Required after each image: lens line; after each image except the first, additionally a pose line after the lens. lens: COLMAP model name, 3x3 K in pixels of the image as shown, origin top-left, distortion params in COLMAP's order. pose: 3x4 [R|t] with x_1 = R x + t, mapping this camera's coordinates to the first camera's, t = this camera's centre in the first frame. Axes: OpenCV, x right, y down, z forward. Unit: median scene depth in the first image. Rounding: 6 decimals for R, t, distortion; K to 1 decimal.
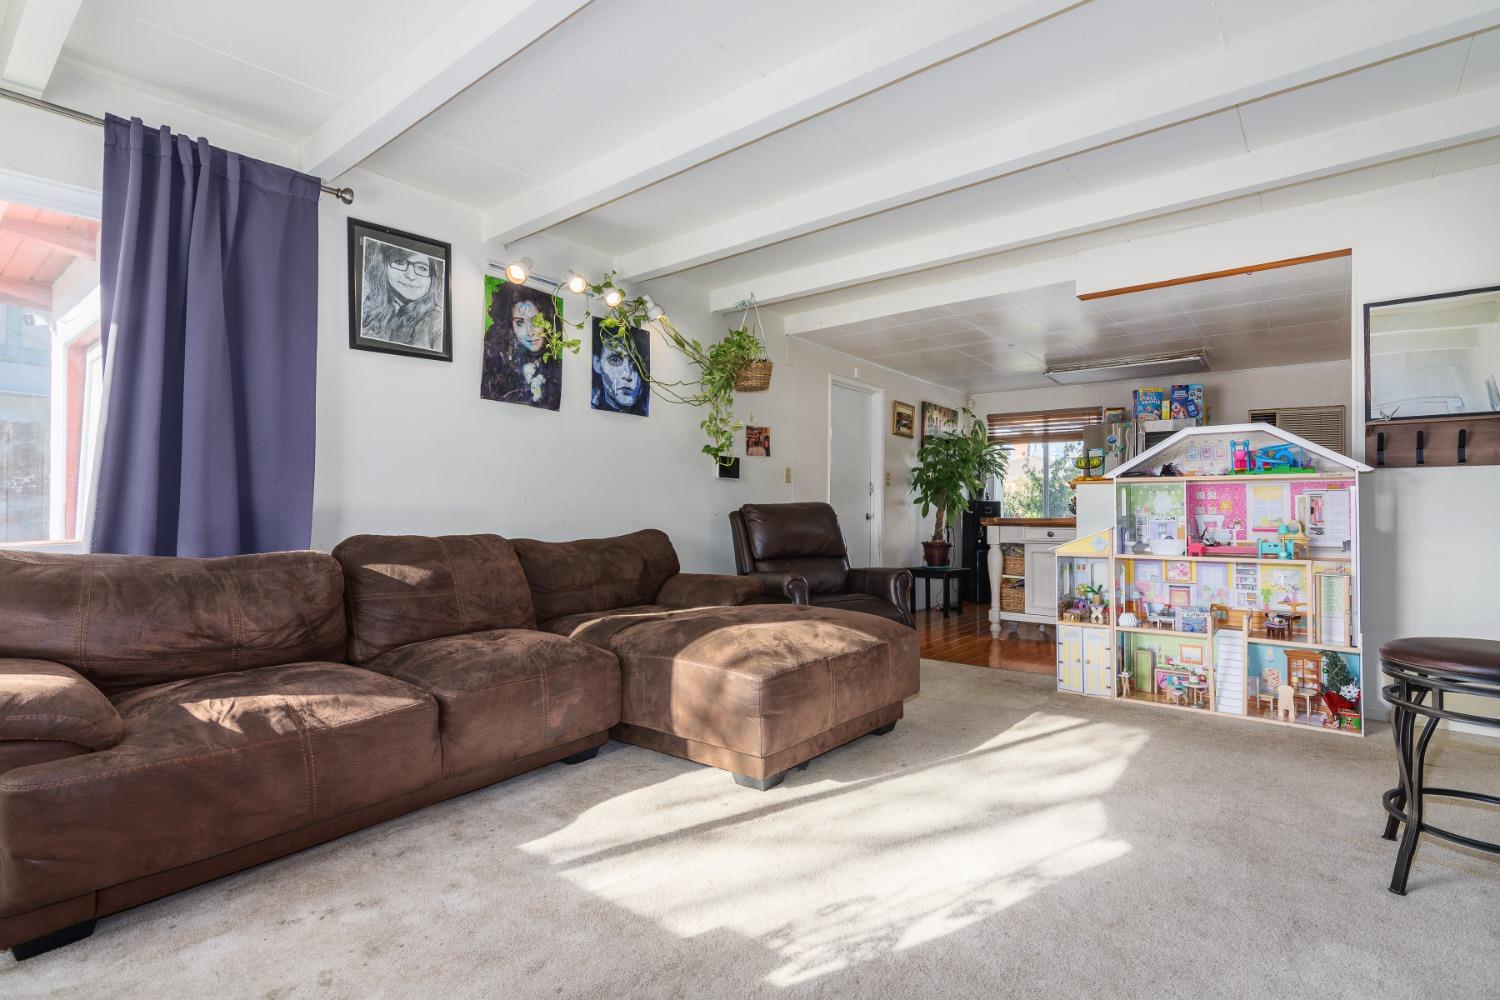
lens RADIAL K [[729.4, 0, 750.0], [0, 729.4, 500.0], [0, 0, 1]] dist [0.000761, 0.000113]
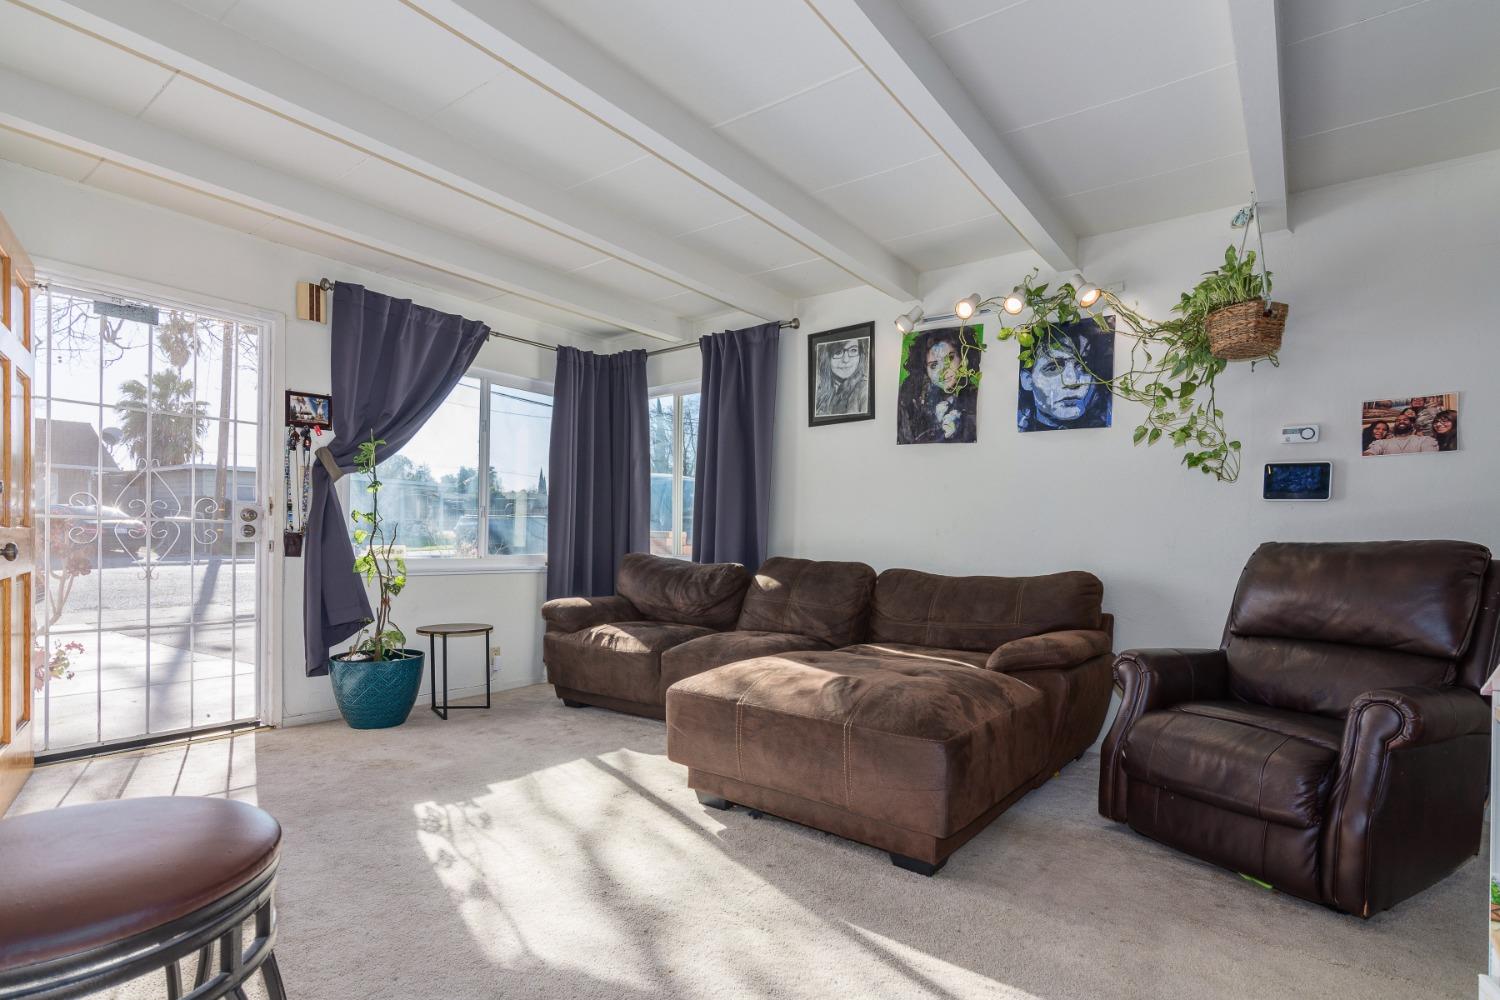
lens RADIAL K [[729.7, 0, 749.0], [0, 729.7, 549.7], [0, 0, 1]] dist [0.000784, -0.000185]
pose [[0.037733, 0.024124, -0.998997, 0.749350], [-0.003556, 0.999705, 0.024007, -0.000966], [0.999282, 0.002646, 0.037808, 0.705009]]
